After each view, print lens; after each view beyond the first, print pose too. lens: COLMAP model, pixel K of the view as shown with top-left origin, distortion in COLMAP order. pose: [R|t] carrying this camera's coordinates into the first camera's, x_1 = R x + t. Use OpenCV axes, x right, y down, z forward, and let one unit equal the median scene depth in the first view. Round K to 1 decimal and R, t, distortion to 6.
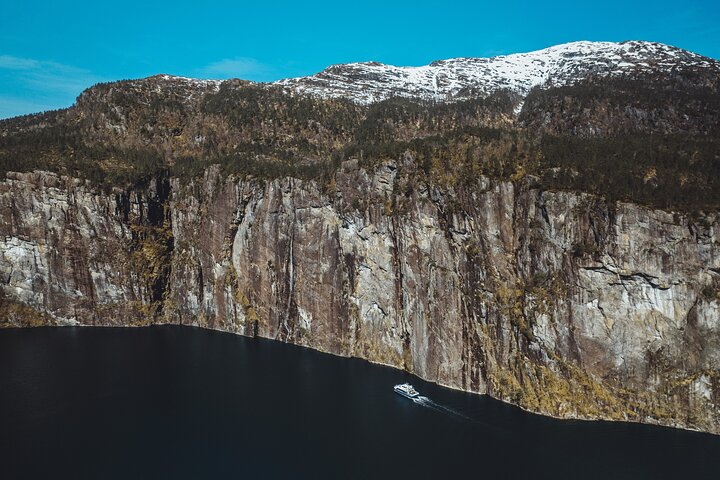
lens RADIAL K [[510.0, 0, 360.0], [0, 510.0, 240.0], [0, 0, 1]] dist [-0.035129, 0.003071]
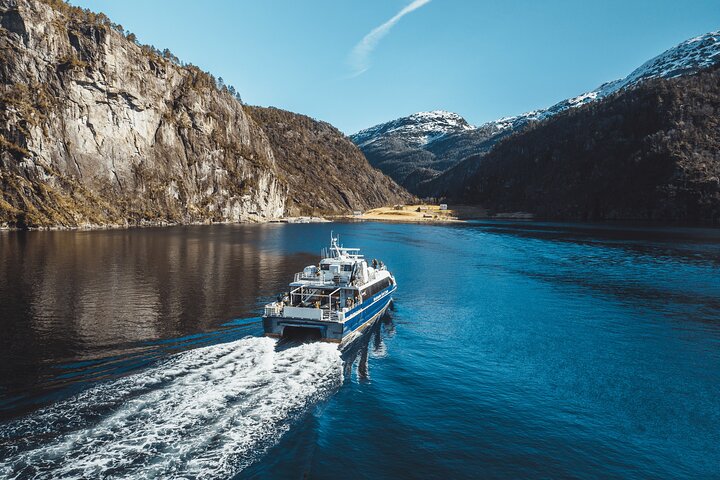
lens RADIAL K [[510.0, 0, 360.0], [0, 510.0, 240.0], [0, 0, 1]] dist [-0.035129, 0.003071]
pose [[0.136040, -0.032150, 0.990181, -0.268092], [0.075997, 0.996867, 0.021926, 0.221040], [-0.987784, 0.072268, 0.138058, 0.192159]]
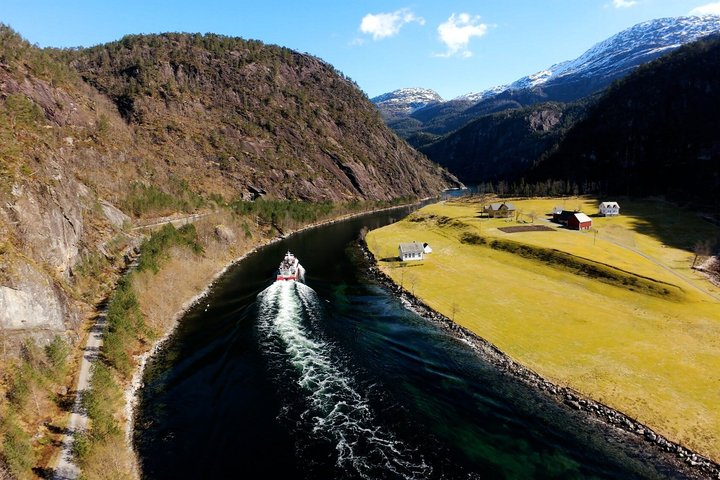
lens RADIAL K [[358.9, 0, 360.0], [0, 358.9, 240.0], [0, 0, 1]] dist [-0.140169, 0.026145]
pose [[0.111150, -0.172439, 0.978729, 0.625539], [0.108275, 0.981070, 0.160556, 0.136970], [-0.987888, 0.088126, 0.127716, 0.354360]]
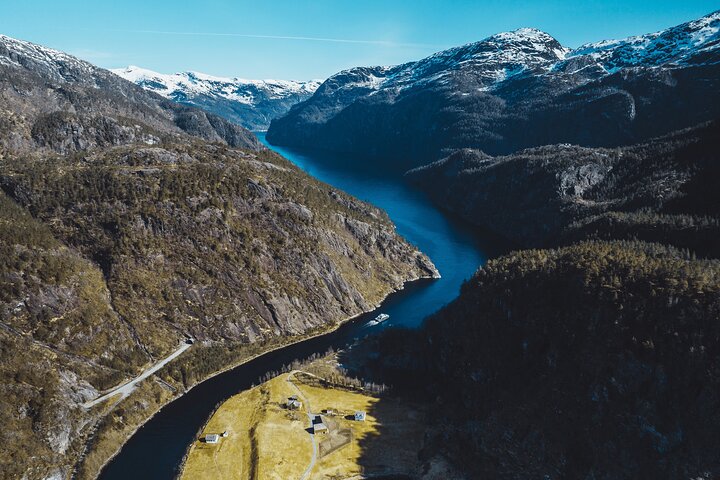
lens RADIAL K [[513.1, 0, 359.1], [0, 513.1, 199.9], [0, 0, 1]] dist [-0.030513, 0.003458]
pose [[0.325231, -0.148697, 0.933870, 0.299442], [0.072622, 0.988570, 0.132116, -0.236713], [-0.942842, 0.024851, 0.332312, -0.103811]]
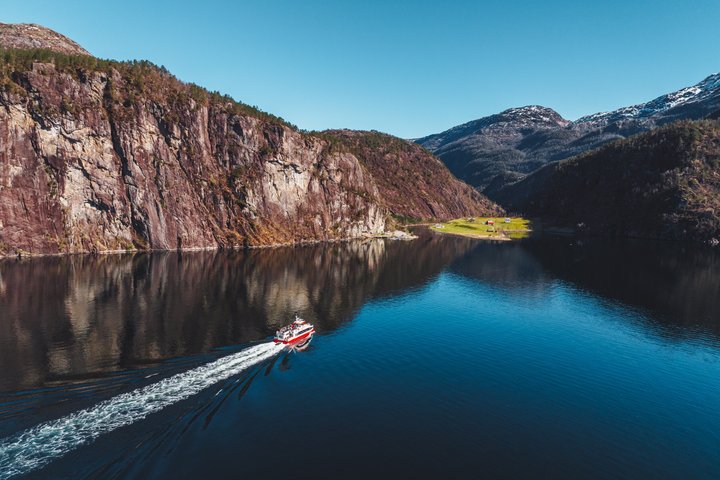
lens RADIAL K [[510.0, 0, 360.0], [0, 510.0, 240.0], [0, 0, 1]] dist [-0.035129, 0.003071]
pose [[0.316010, -0.051607, 0.947351, -0.643121], [0.062880, 0.997463, 0.033362, 0.163778], [-0.946670, 0.049026, 0.318453, 0.092625]]
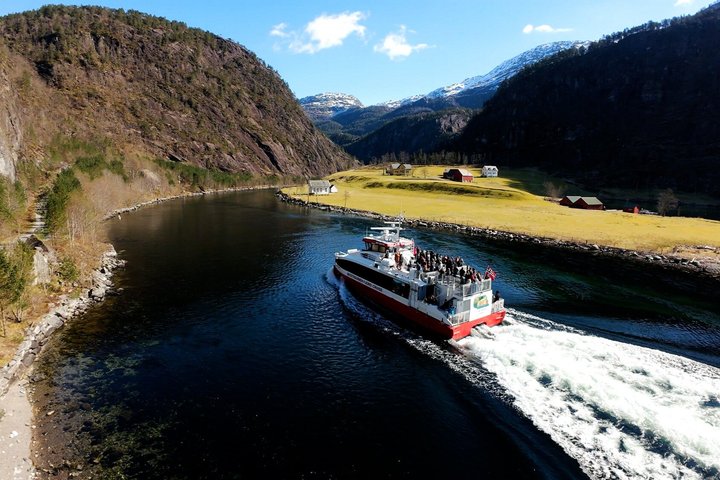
lens RADIAL K [[358.9, 0, 360.0], [0, 358.9, 240.0], [0, 0, 1]] dist [-0.140169, 0.026145]
pose [[-0.104823, -0.156484, 0.982102, 0.576552], [0.075611, 0.983430, 0.164765, 0.183925], [-0.991612, 0.091529, -0.091254, 0.349415]]
